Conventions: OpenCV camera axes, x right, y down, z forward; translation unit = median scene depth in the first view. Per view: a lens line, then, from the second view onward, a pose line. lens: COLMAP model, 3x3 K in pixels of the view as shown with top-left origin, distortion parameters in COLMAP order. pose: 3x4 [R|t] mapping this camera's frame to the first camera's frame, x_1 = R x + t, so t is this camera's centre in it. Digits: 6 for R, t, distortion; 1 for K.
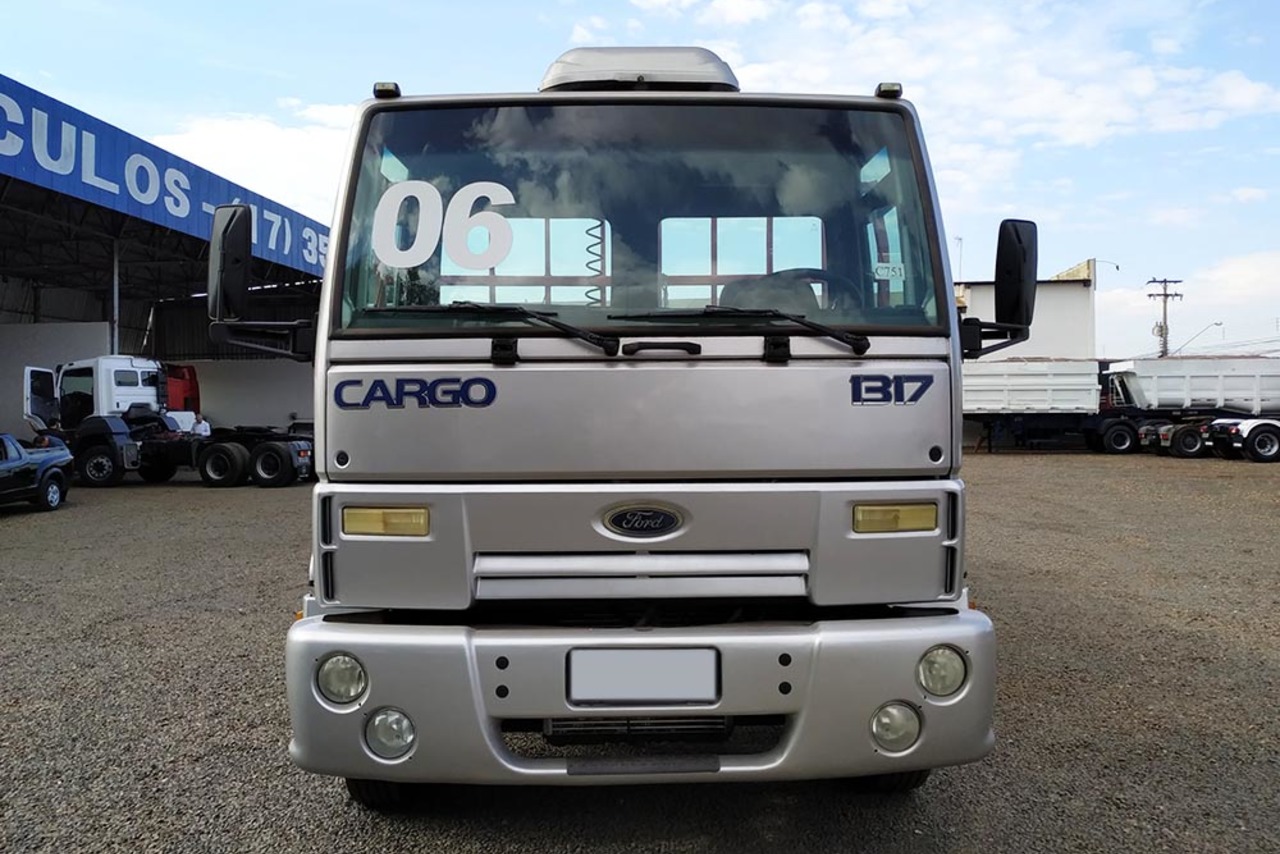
lens RADIAL K [[1030.7, 0, 632.8], [0, 1030.7, 424.9], [0, 0, 1]] dist [0.000176, -0.002080]
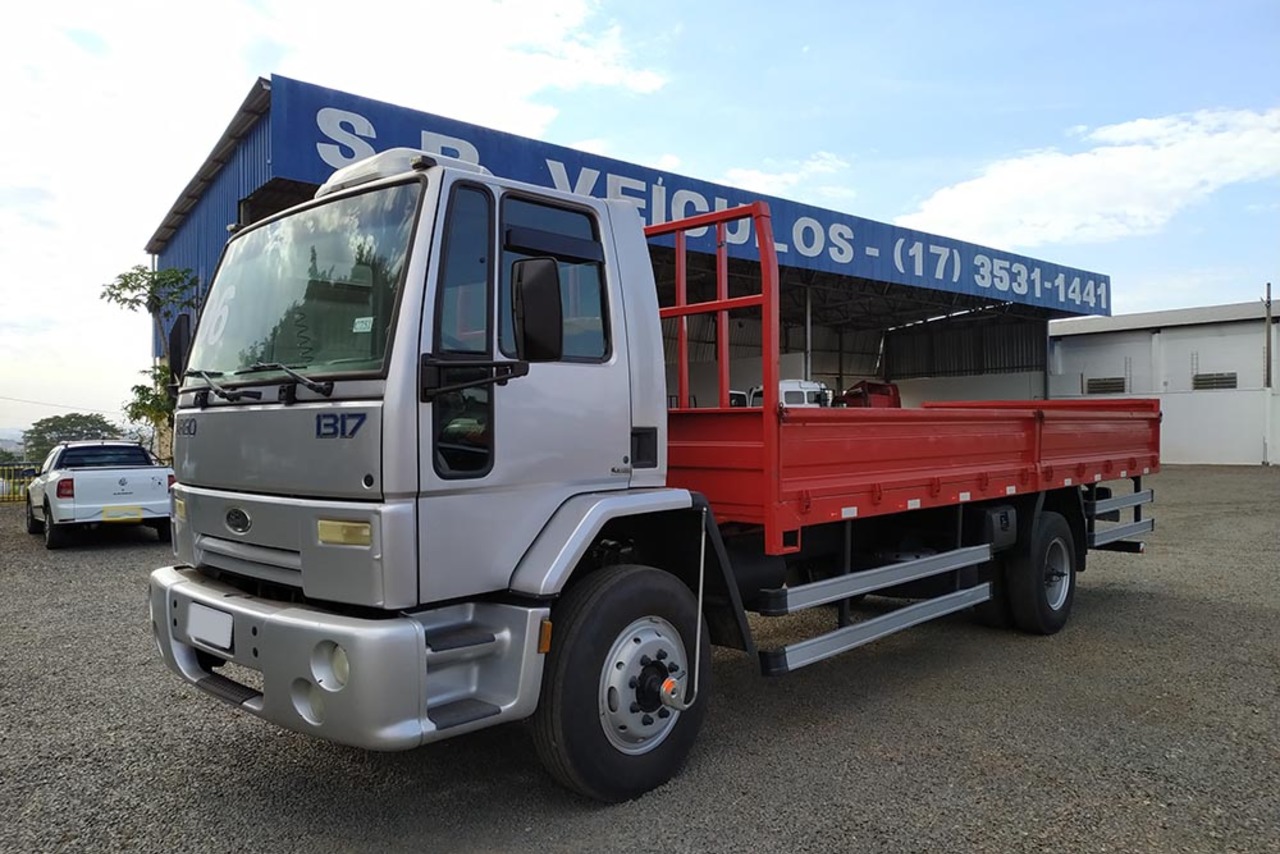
lens RADIAL K [[928.0, 0, 648.4], [0, 928.0, 416.7], [0, 0, 1]] dist [0.024124, -0.030825]
pose [[0.729805, -0.009508, -0.683590, 0.144451], [-0.002246, 0.999865, -0.016306, -0.003210], [0.683652, 0.013436, 0.729684, 0.054009]]
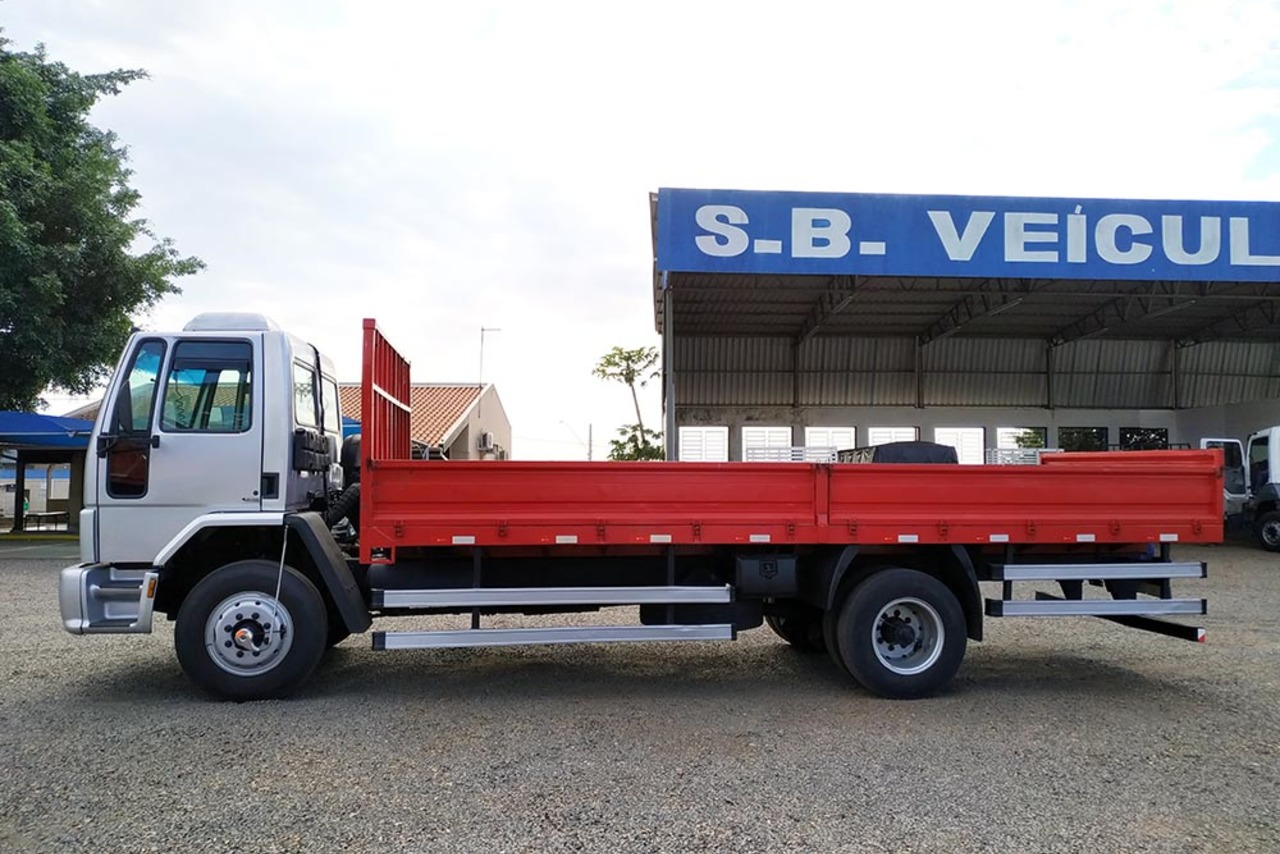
lens RADIAL K [[928.0, 0, 642.8], [0, 928.0, 435.1], [0, 0, 1]] dist [0.024124, -0.030825]
pose [[0.141507, -0.039608, -0.989145, 0.298459], [-0.017928, 0.998933, -0.042565, -0.005327], [0.989775, 0.023757, 0.140646, 0.232034]]
